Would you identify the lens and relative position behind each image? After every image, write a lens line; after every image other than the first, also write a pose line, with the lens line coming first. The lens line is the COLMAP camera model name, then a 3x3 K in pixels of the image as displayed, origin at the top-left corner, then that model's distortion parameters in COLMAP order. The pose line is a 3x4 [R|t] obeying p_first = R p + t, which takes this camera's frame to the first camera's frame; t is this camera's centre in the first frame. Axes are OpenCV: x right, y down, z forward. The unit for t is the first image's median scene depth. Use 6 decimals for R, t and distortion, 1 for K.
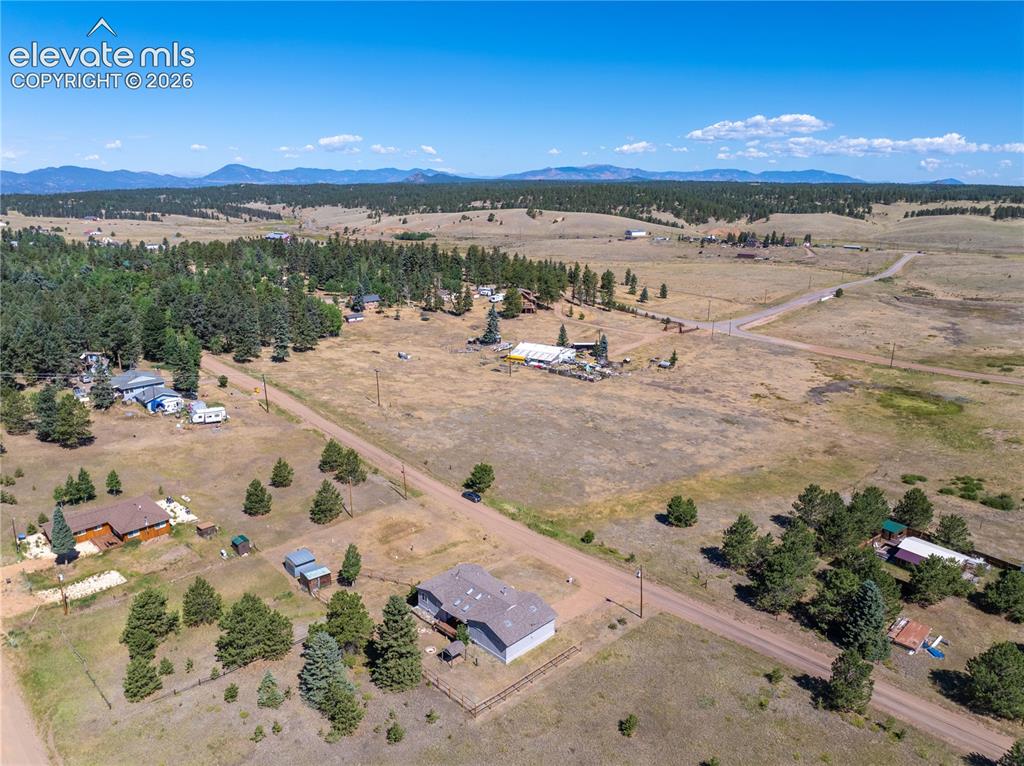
lens RADIAL K [[724.7, 0, 507.7], [0, 724.7, 380.4], [0, 0, 1]] dist [-0.038951, -0.000206]
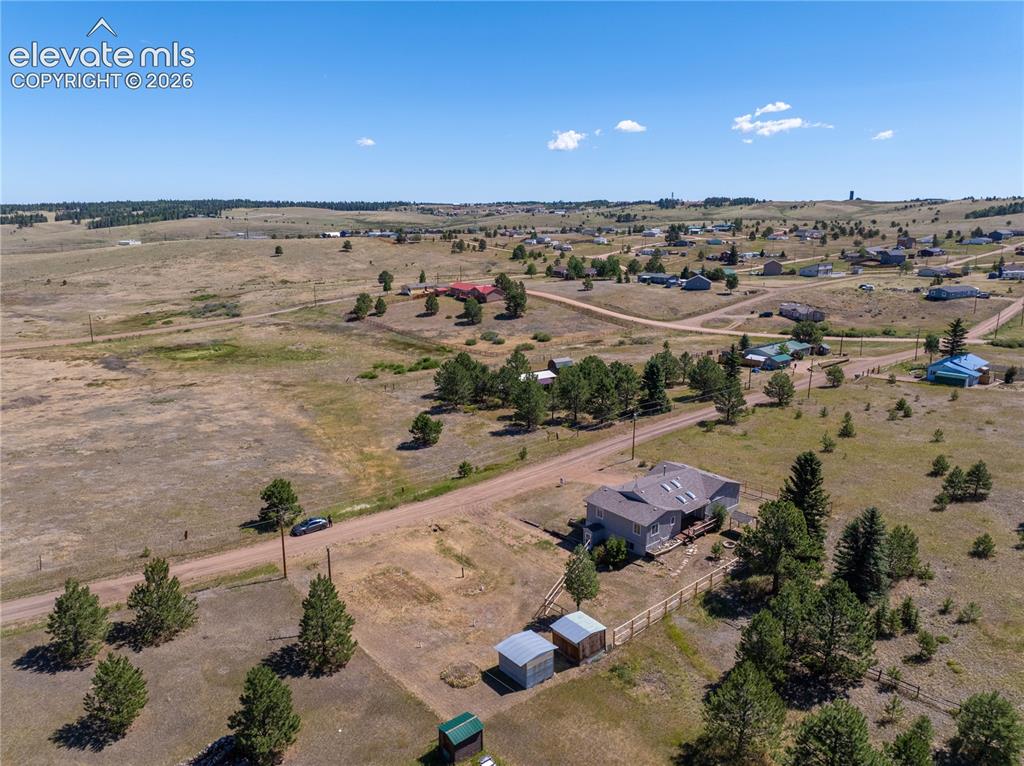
lens RADIAL K [[724.7, 0, 509.6], [0, 724.7, 381.5], [0, 0, 1]] dist [-0.038951, -0.000206]
pose [[0.054505, -0.232251, 0.971128, -0.652376], [0.268389, 0.940190, 0.209788, -0.040927], [-0.961768, 0.249205, 0.113579, 0.795857]]
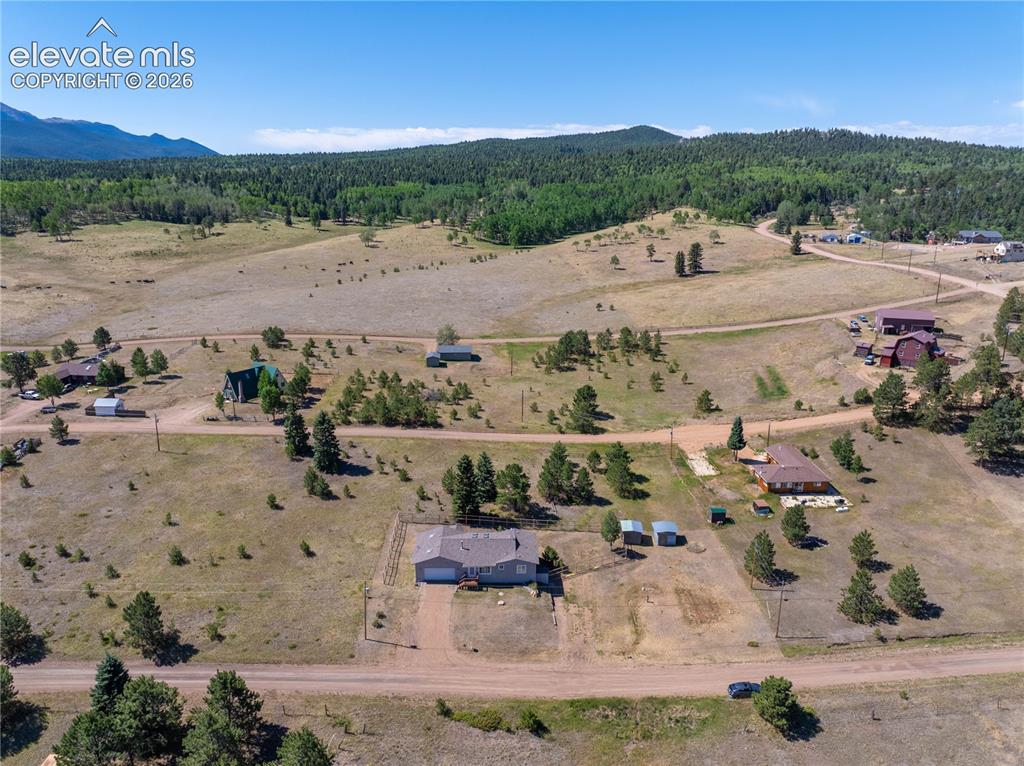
lens RADIAL K [[724.7, 0, 512.6], [0, 724.7, 385.3], [0, 0, 1]] dist [-0.038951, -0.000206]
pose [[-0.668338, 0.205813, -0.714818, 0.505006], [-0.201667, 0.874839, 0.440440, -0.317579], [0.715999, 0.438518, -0.543183, 1.162398]]
